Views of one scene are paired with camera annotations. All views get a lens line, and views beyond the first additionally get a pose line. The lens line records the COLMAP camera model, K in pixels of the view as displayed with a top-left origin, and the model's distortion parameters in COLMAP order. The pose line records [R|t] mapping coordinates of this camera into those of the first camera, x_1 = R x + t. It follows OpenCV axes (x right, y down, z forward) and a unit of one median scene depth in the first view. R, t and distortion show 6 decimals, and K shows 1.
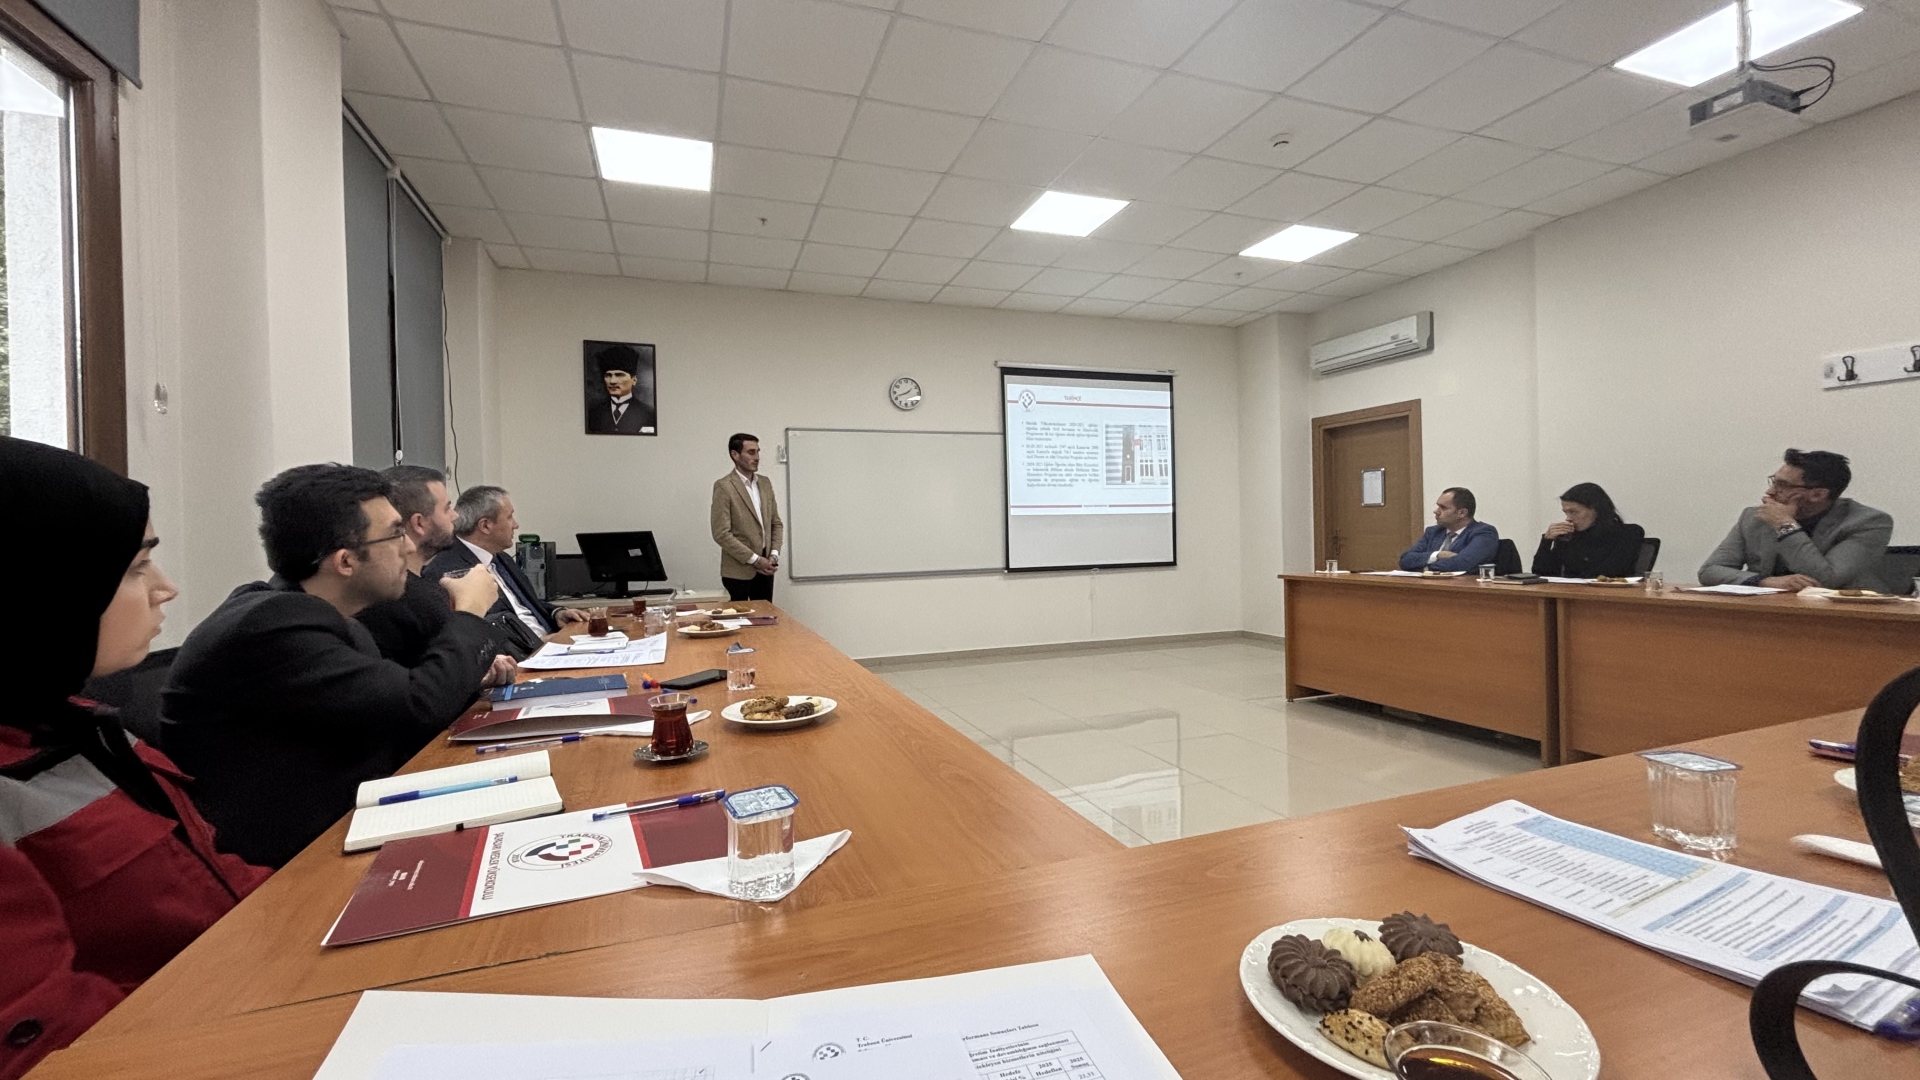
lens RADIAL K [[771.7, 0, 963.1], [0, 771.7, 531.8], [0, 0, 1]] dist [-0.003289, -0.000304]
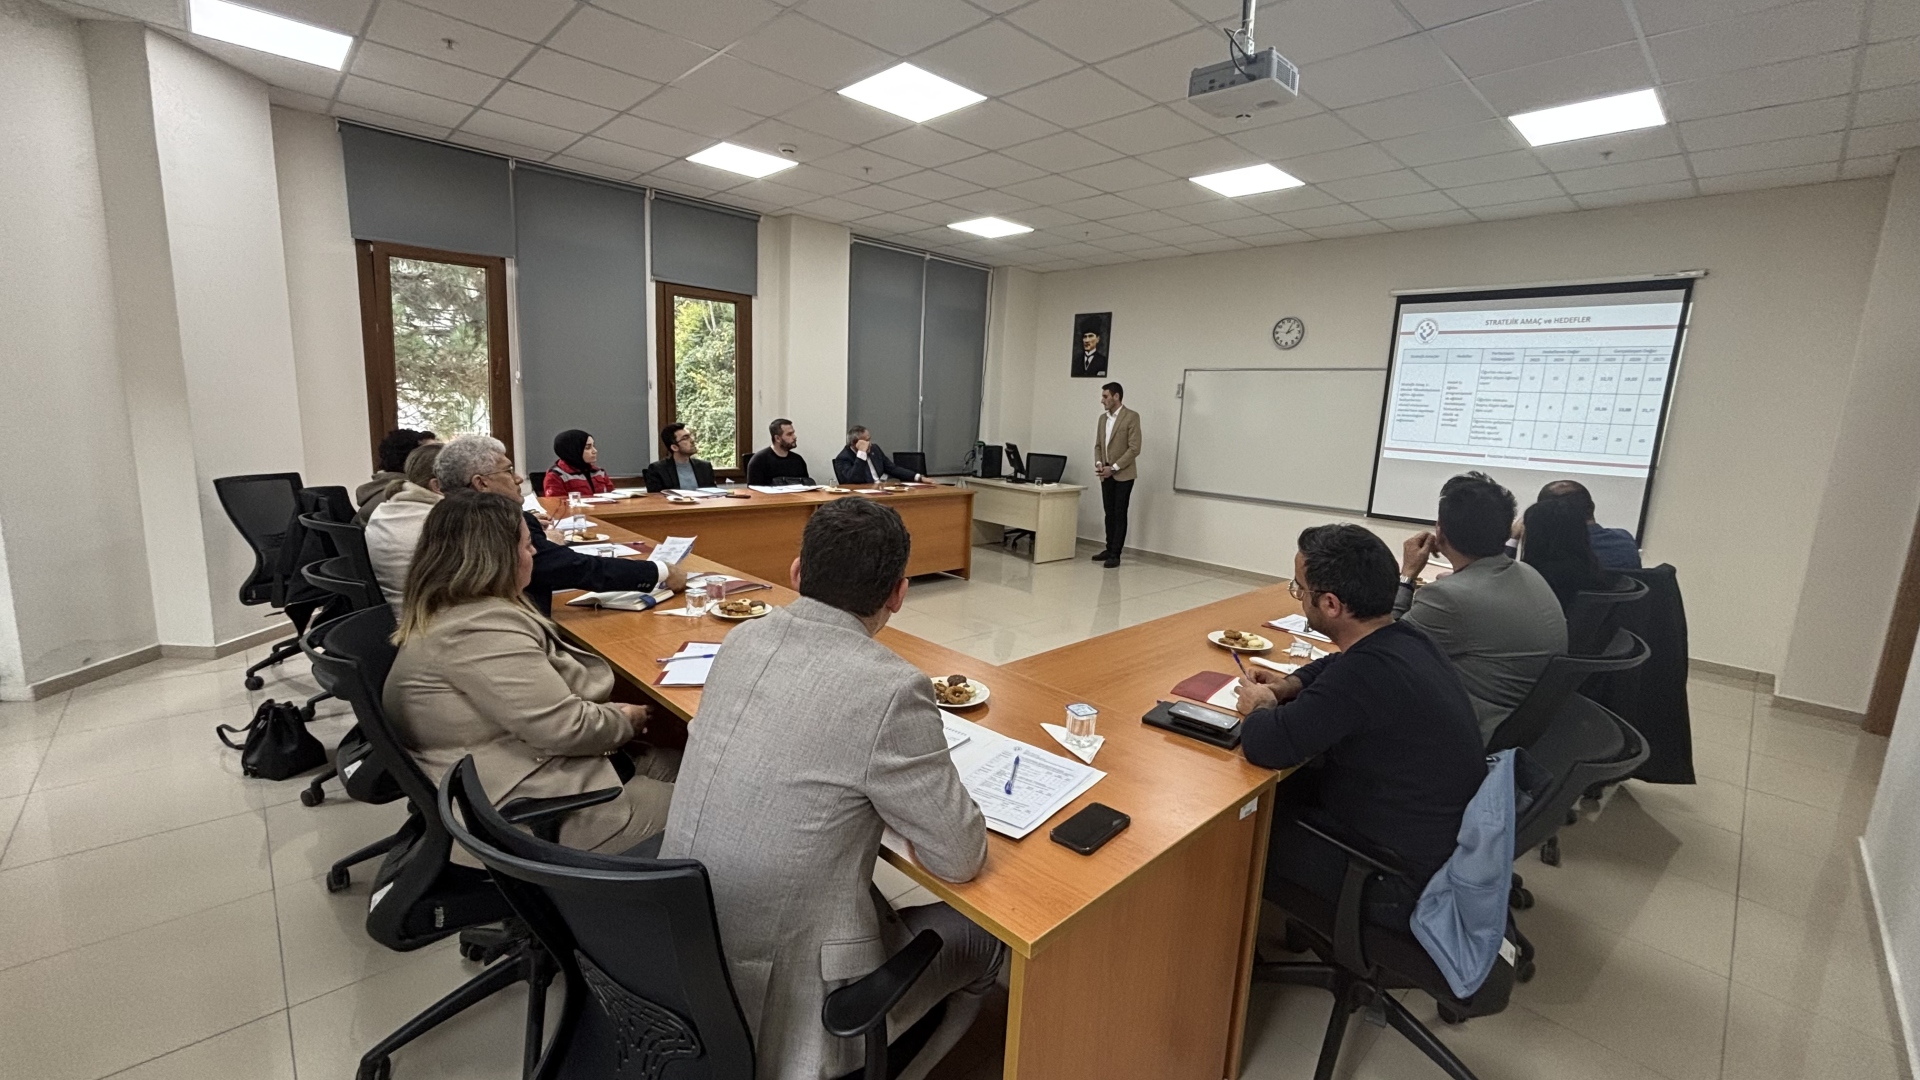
lens RADIAL K [[771.7, 0, 969.1], [0, 771.7, 550.2], [0, 0, 1]] dist [-0.003289, -0.000304]
pose [[0.390182, 0.206189, -0.897354, 0.740749], [-0.066574, 0.978370, 0.195857, -0.062507], [0.918328, -0.016679, 0.395469, 0.157906]]
